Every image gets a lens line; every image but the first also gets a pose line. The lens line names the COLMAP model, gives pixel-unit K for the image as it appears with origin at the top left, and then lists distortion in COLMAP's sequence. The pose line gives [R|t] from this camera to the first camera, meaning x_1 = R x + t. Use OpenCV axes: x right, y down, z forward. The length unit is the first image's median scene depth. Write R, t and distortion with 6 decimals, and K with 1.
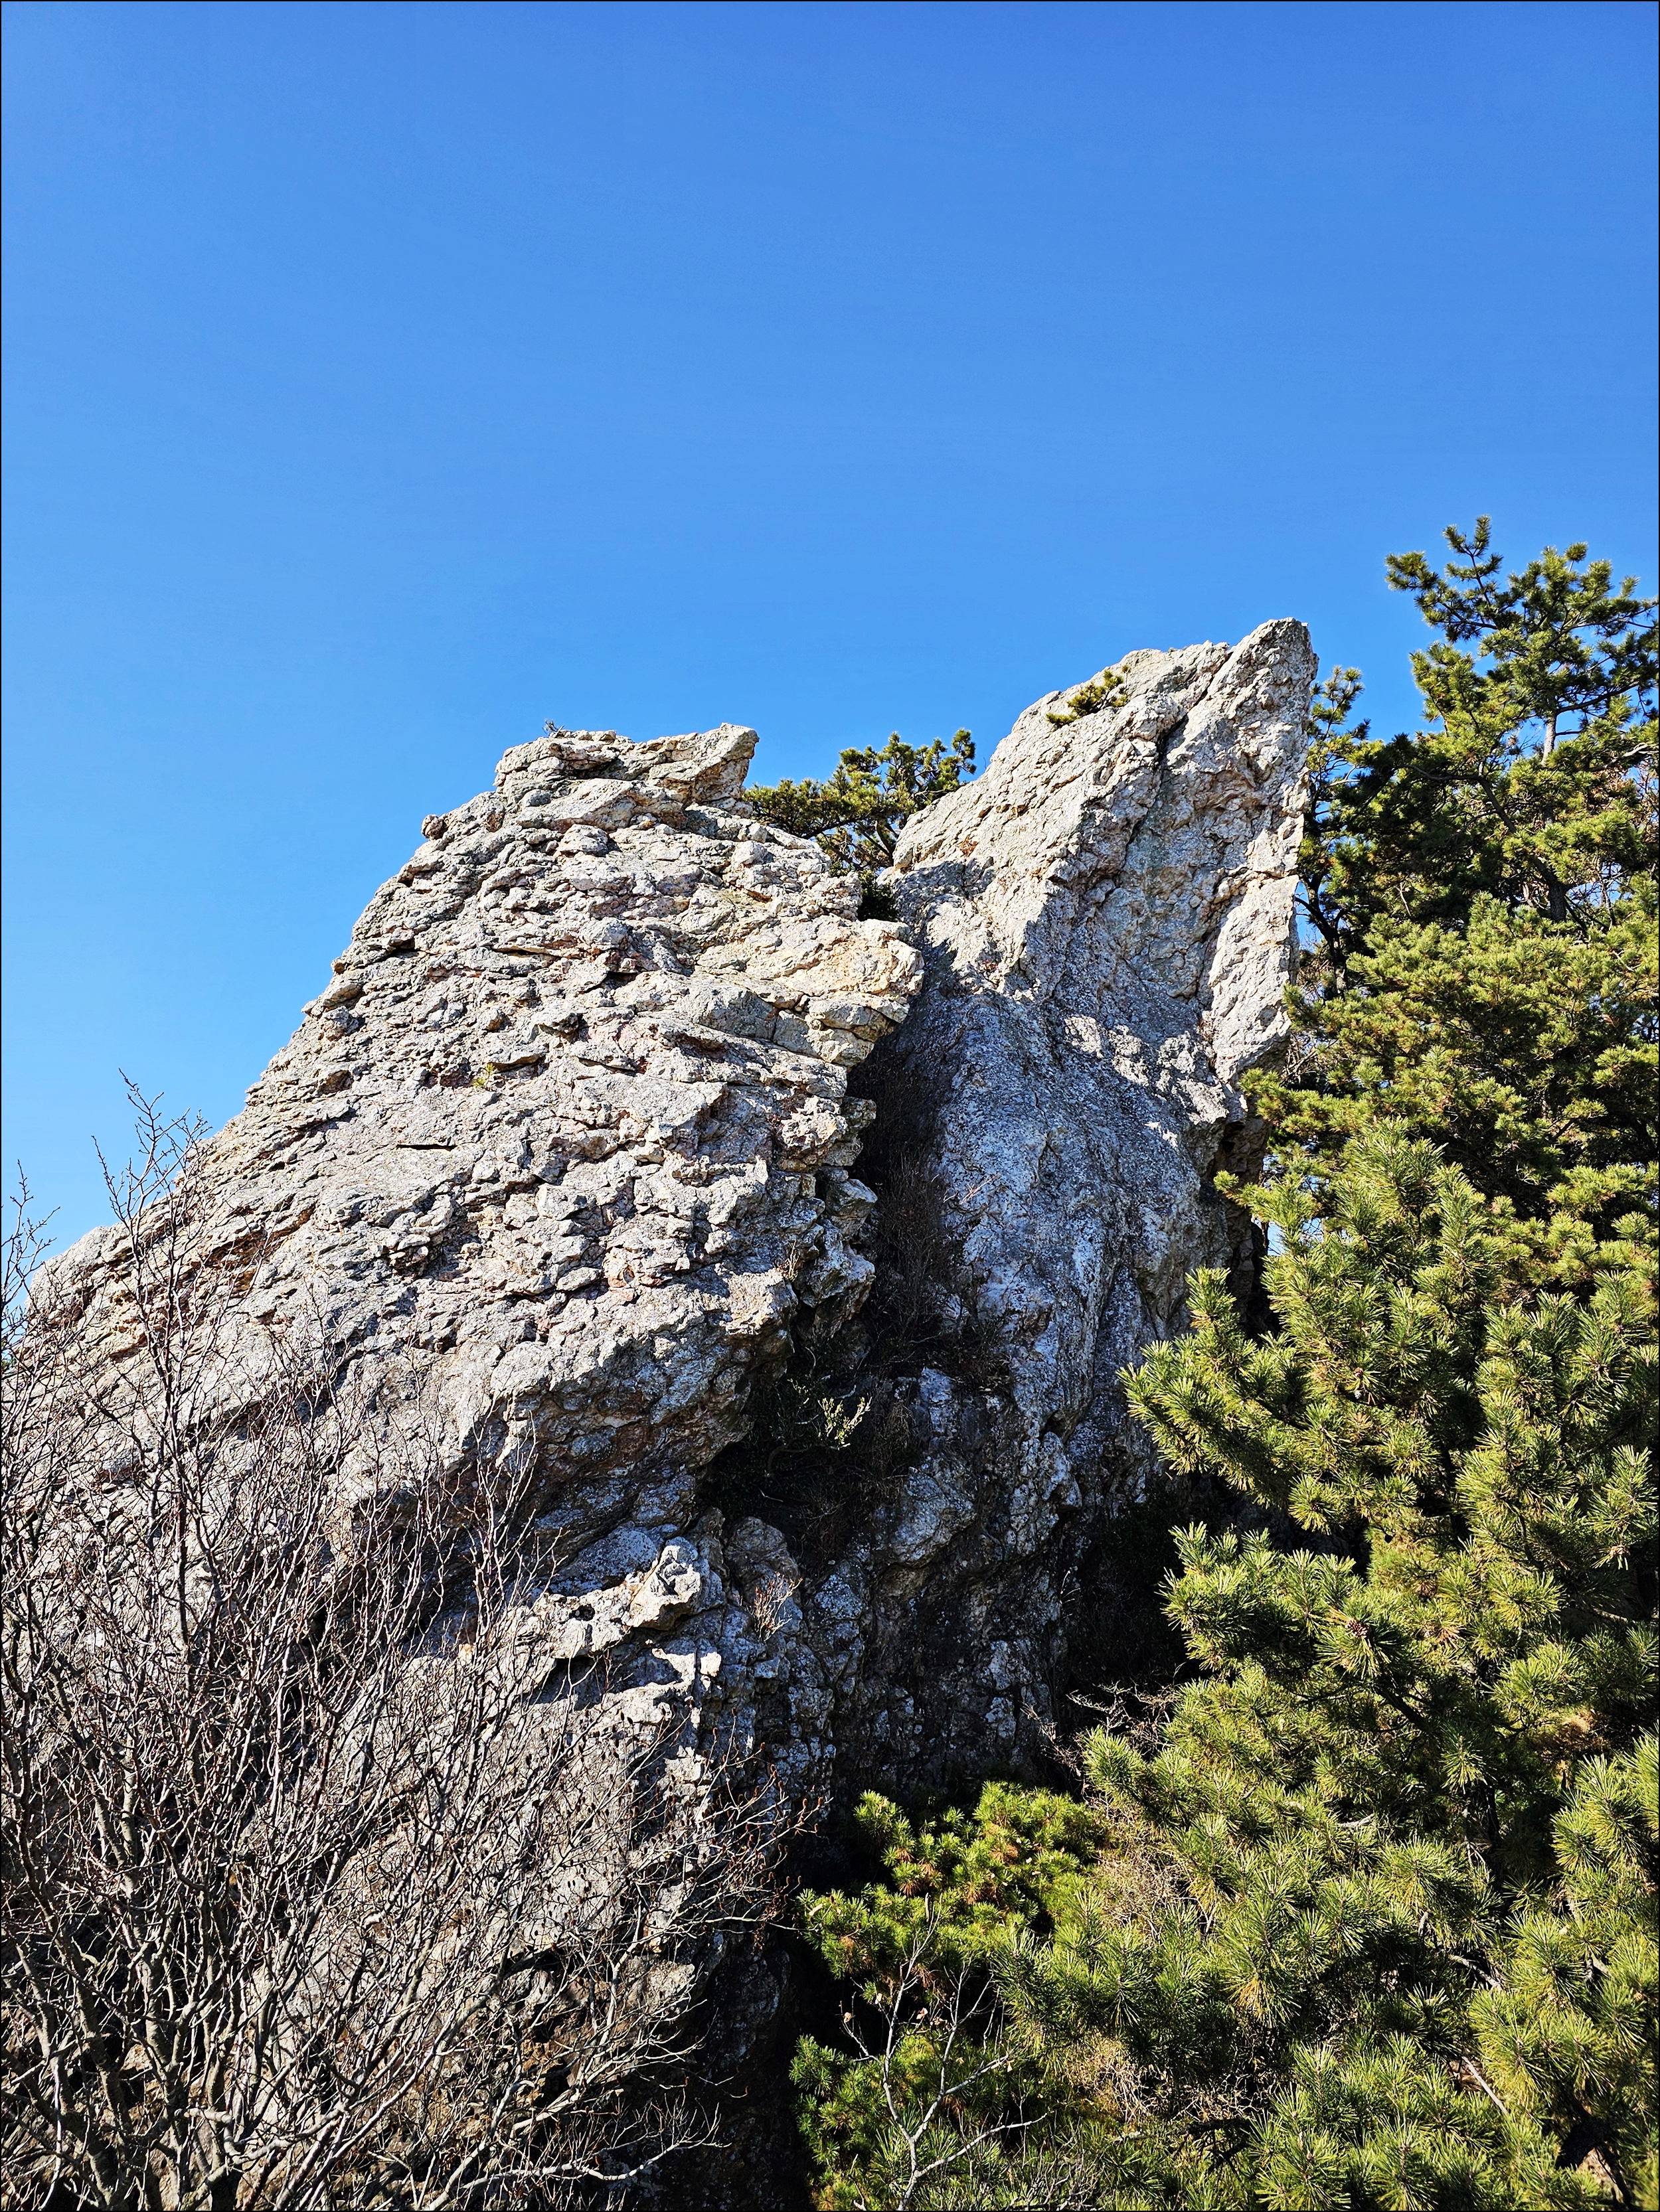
lens RADIAL K [[1466.3, 0, 794.1], [0, 1466.3, 1083.8], [0, 0, 1]] dist [0.064699, -0.055327]
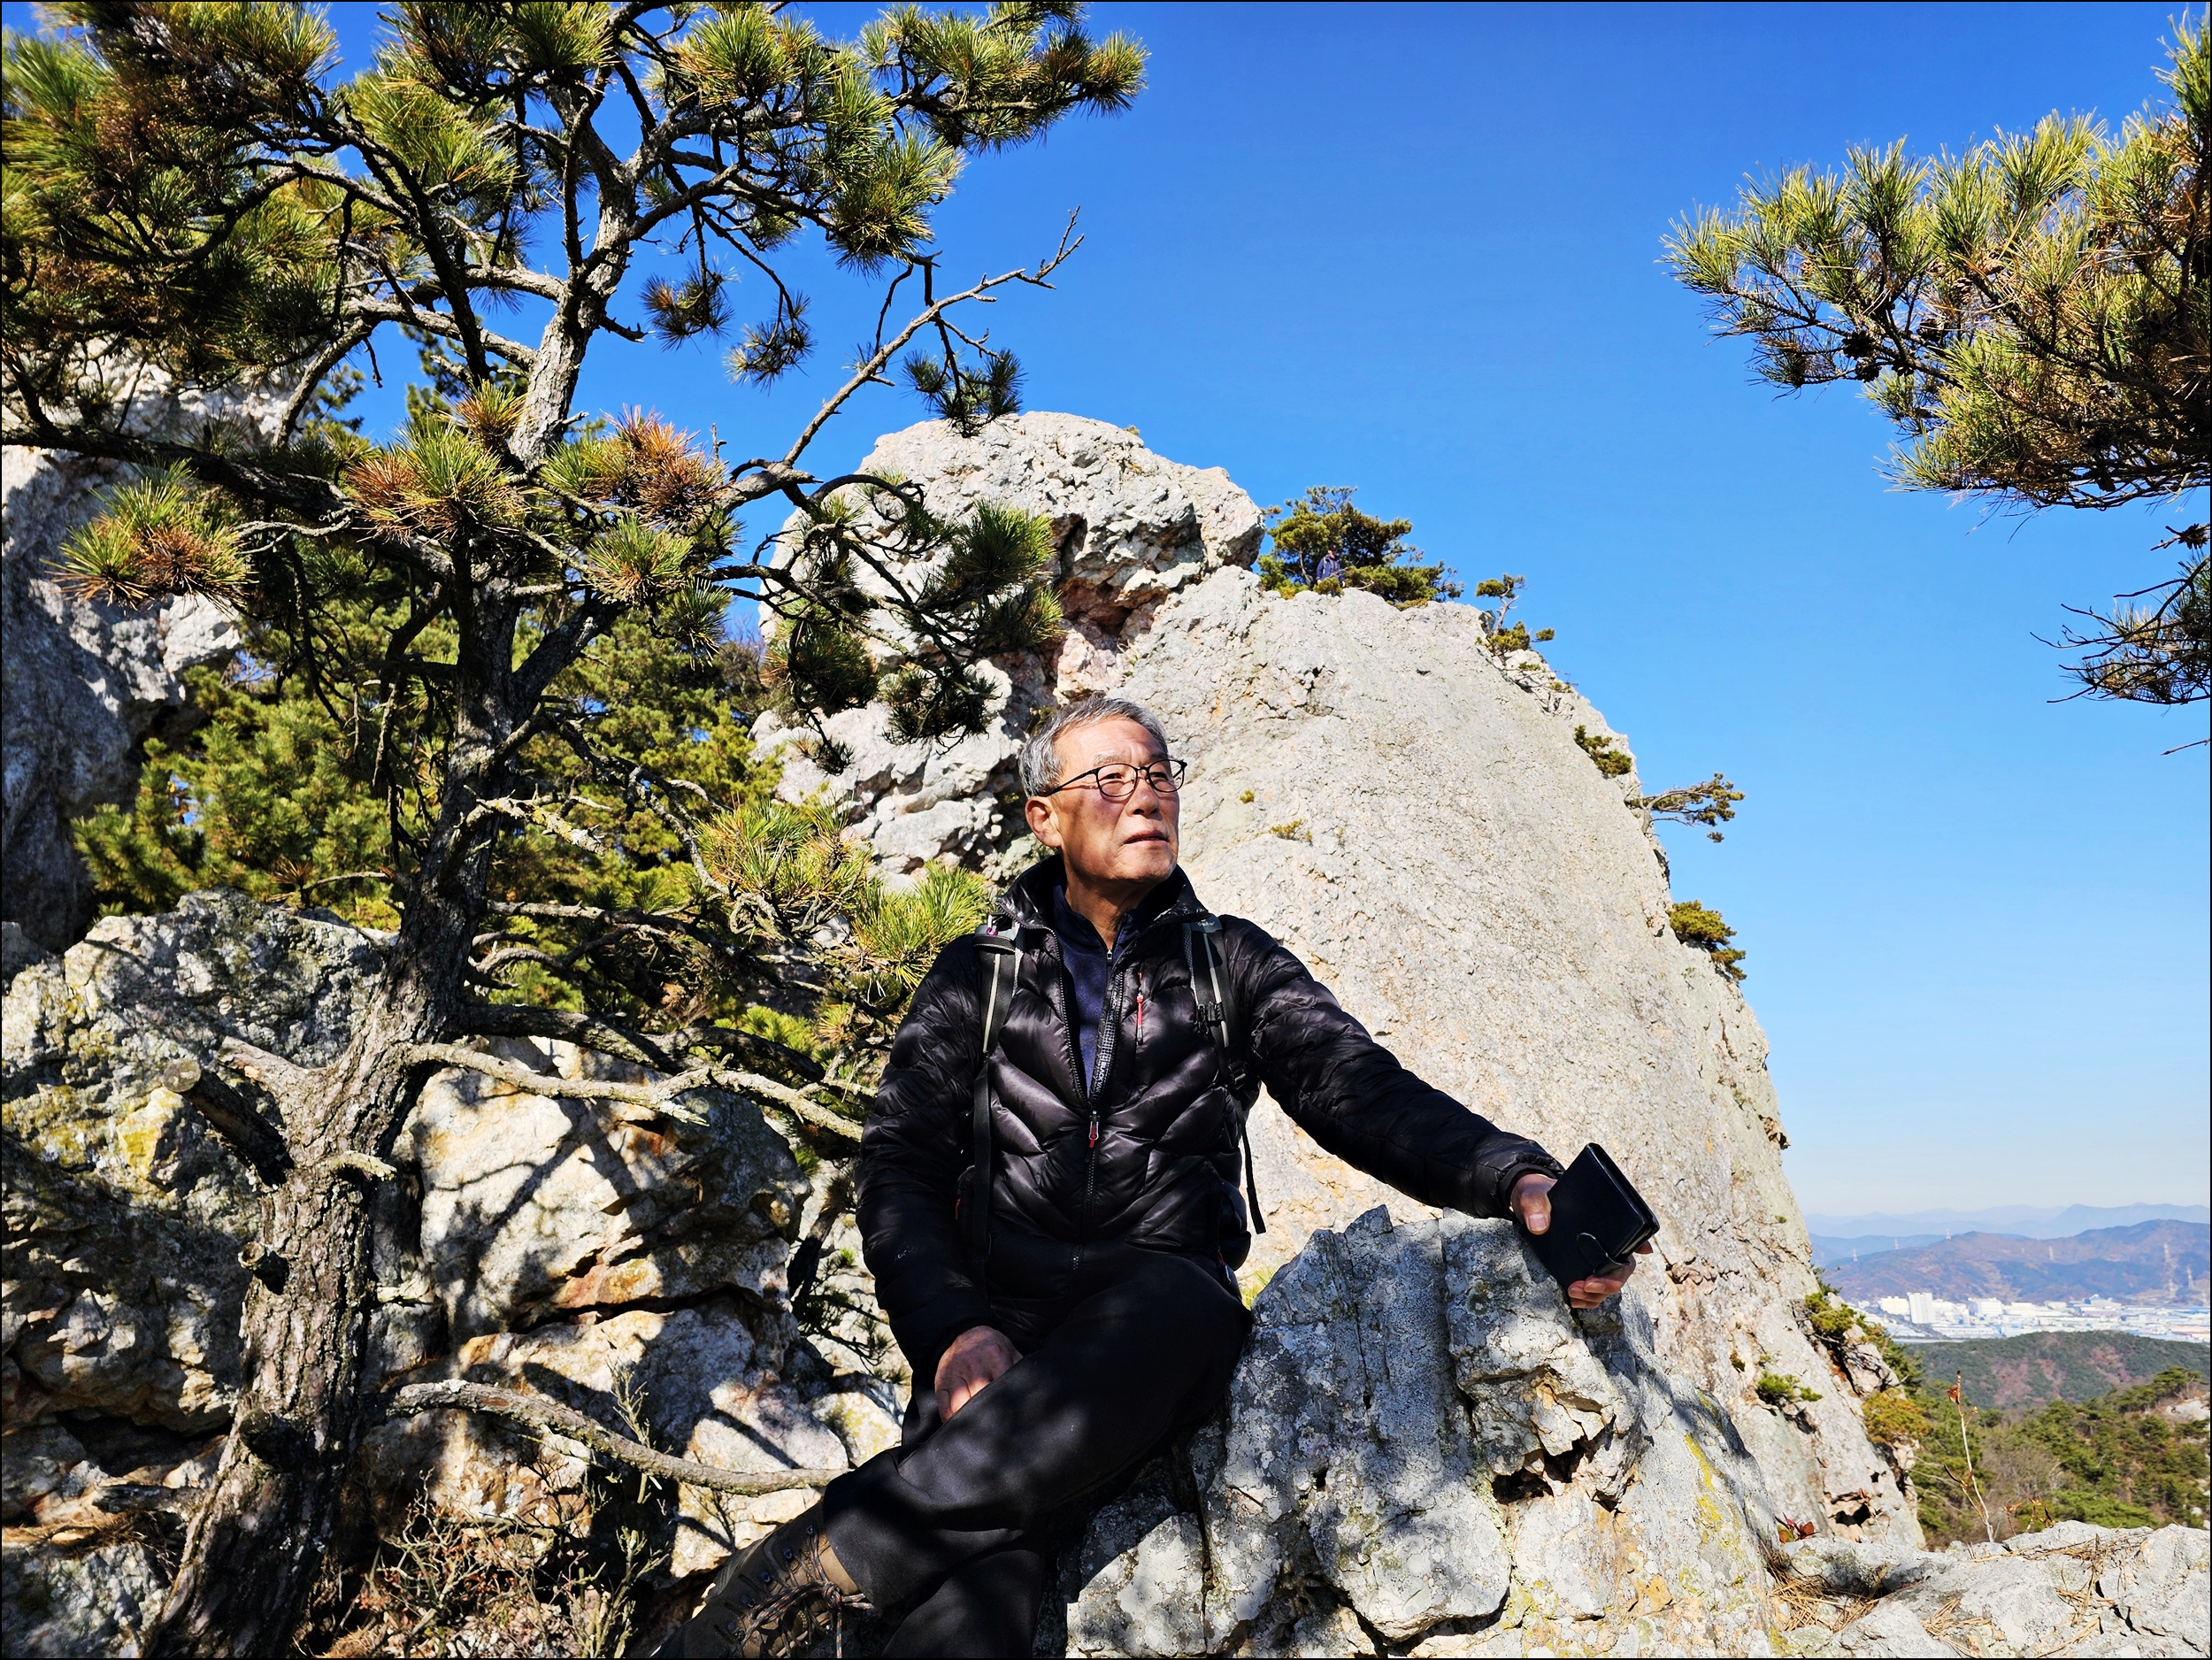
lens RADIAL K [[1477.1, 0, 1113.3], [0, 1477.1, 849.4], [0, 0, 1]] dist [0.090133, -0.098019]
pose [[0.621402, 0.175872, 0.763498, -0.195662], [-0.212884, 0.975720, -0.051494, 0.053237], [-0.754016, -0.130538, 0.643754, -0.537650]]
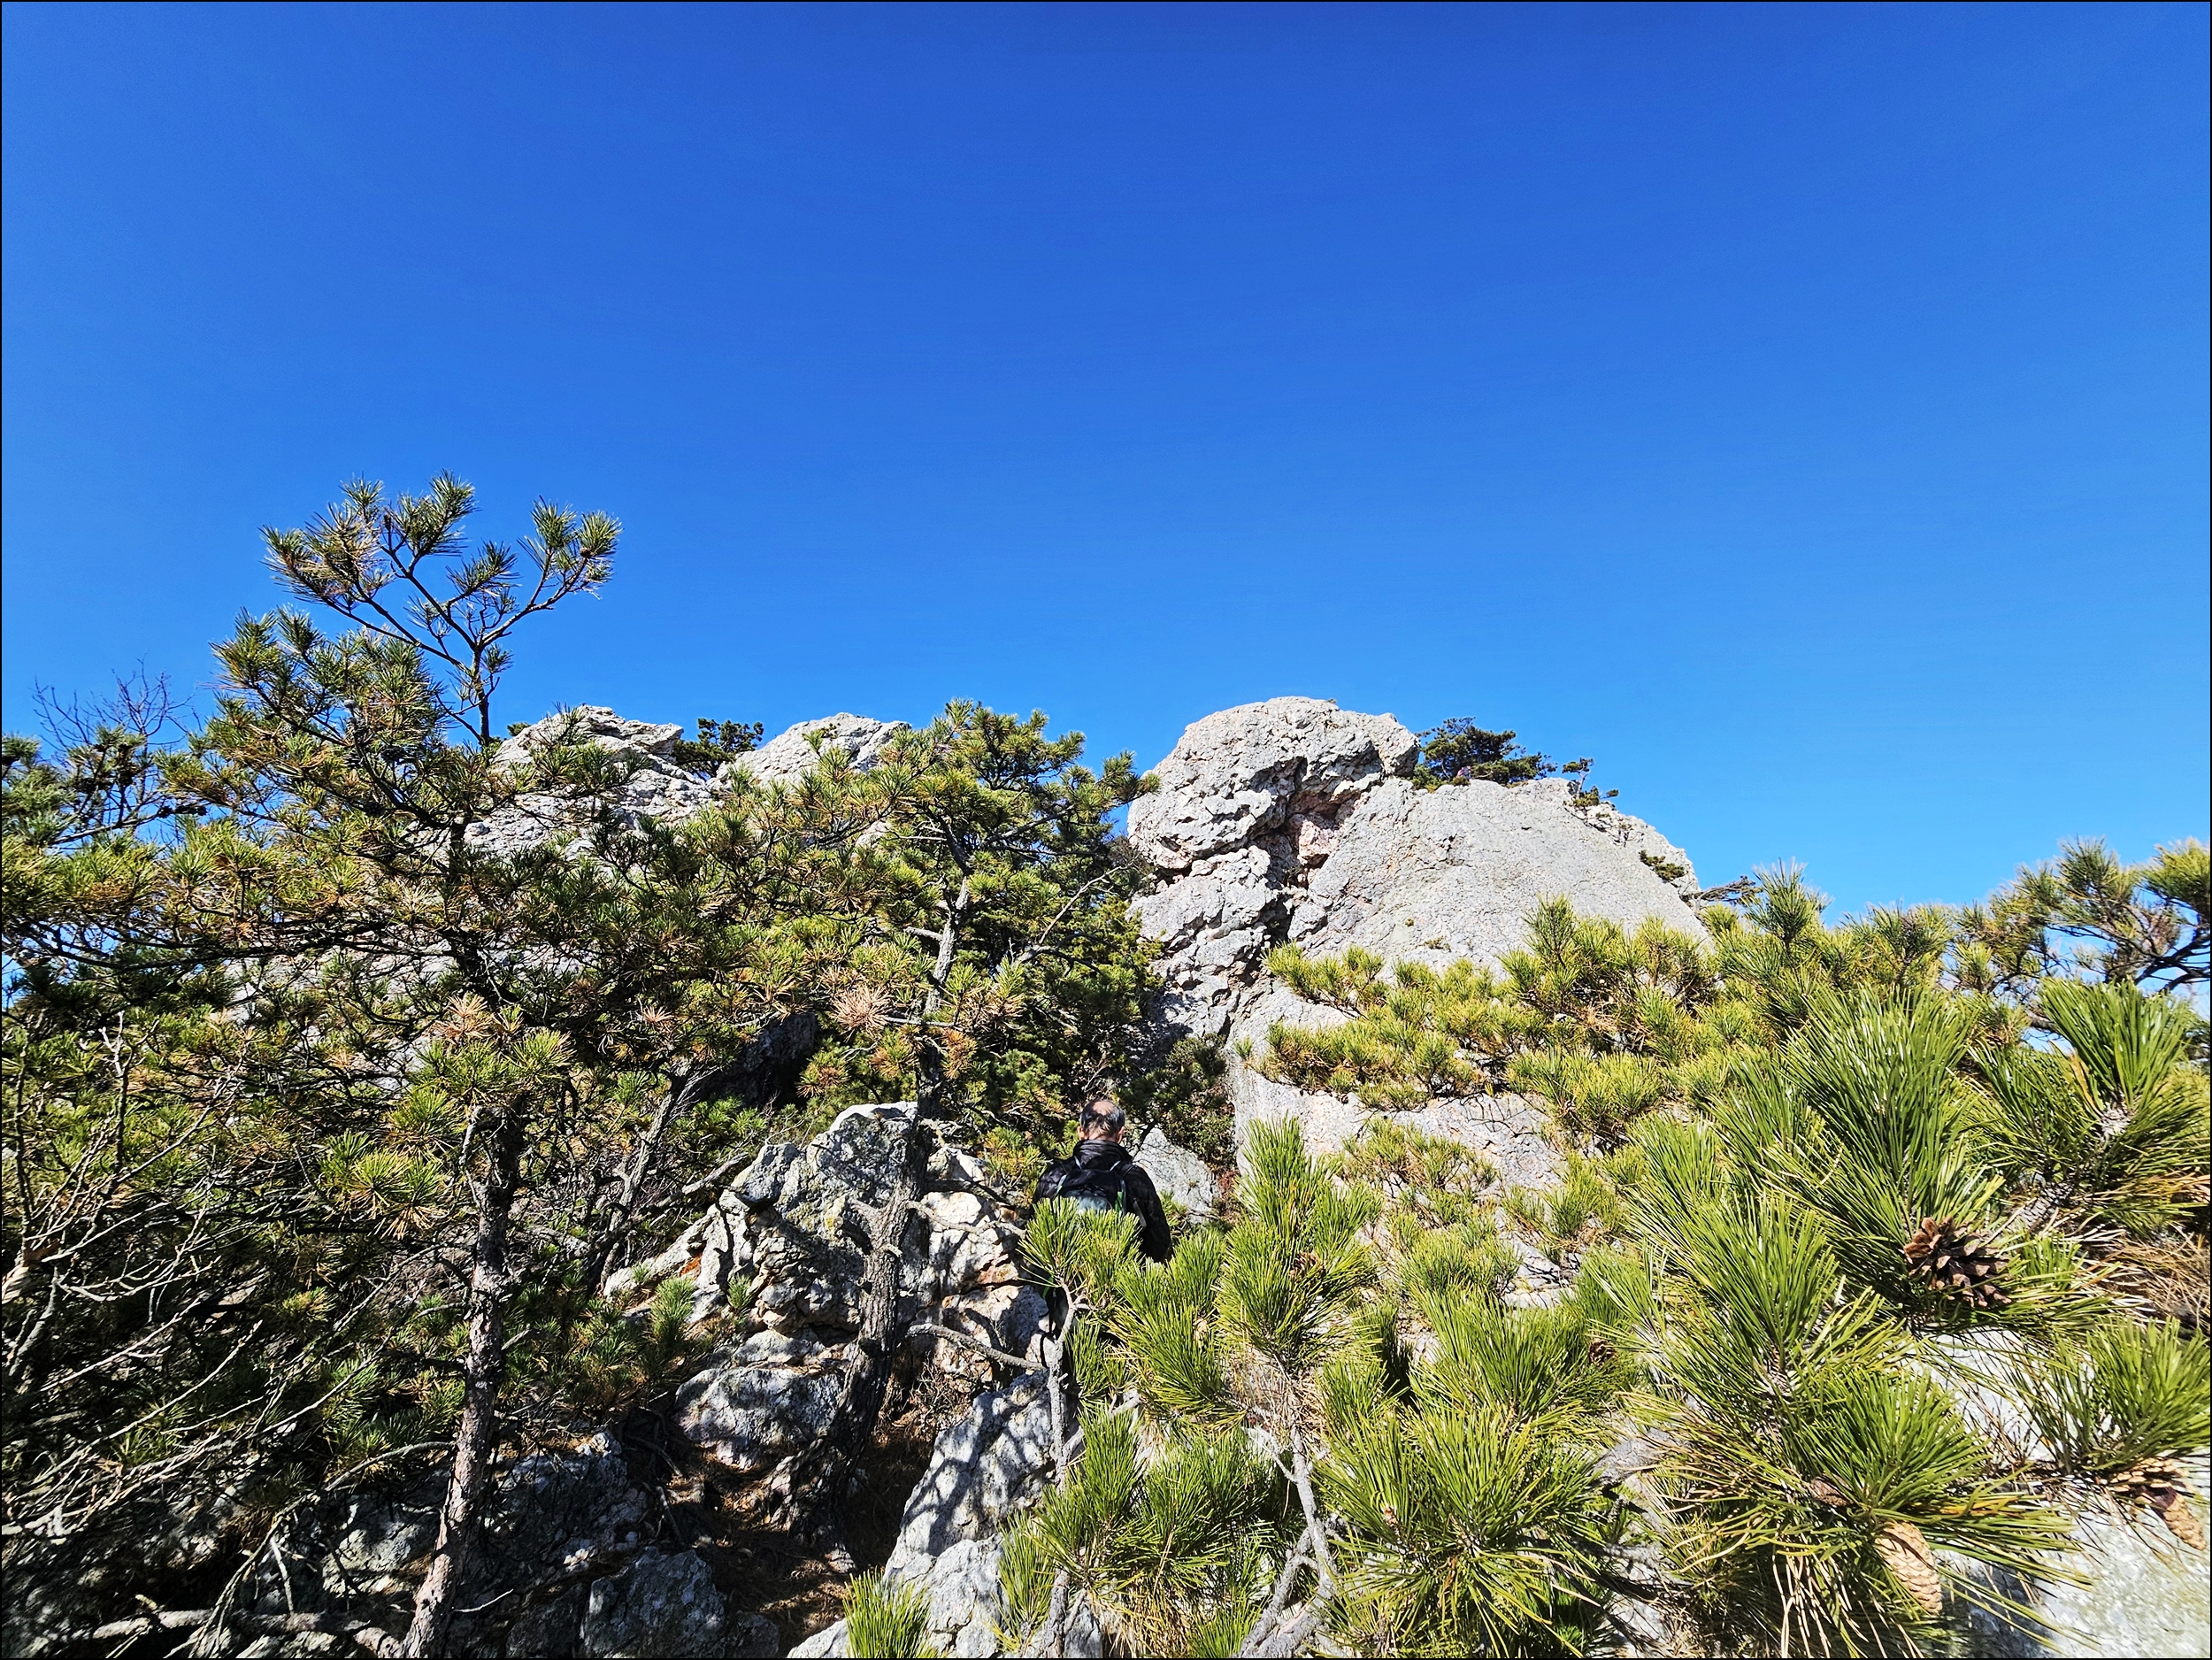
lens RADIAL K [[910.9, 0, 1118.1], [0, 910.9, 834.5], [0, 0, 1]] dist [-0.002817, -0.000324]
pose [[0.819704, 0.177639, 0.544546, -0.257992], [-0.151494, 0.984076, -0.092976, -0.049846], [-0.552391, -0.006283, 0.833562, -0.709420]]
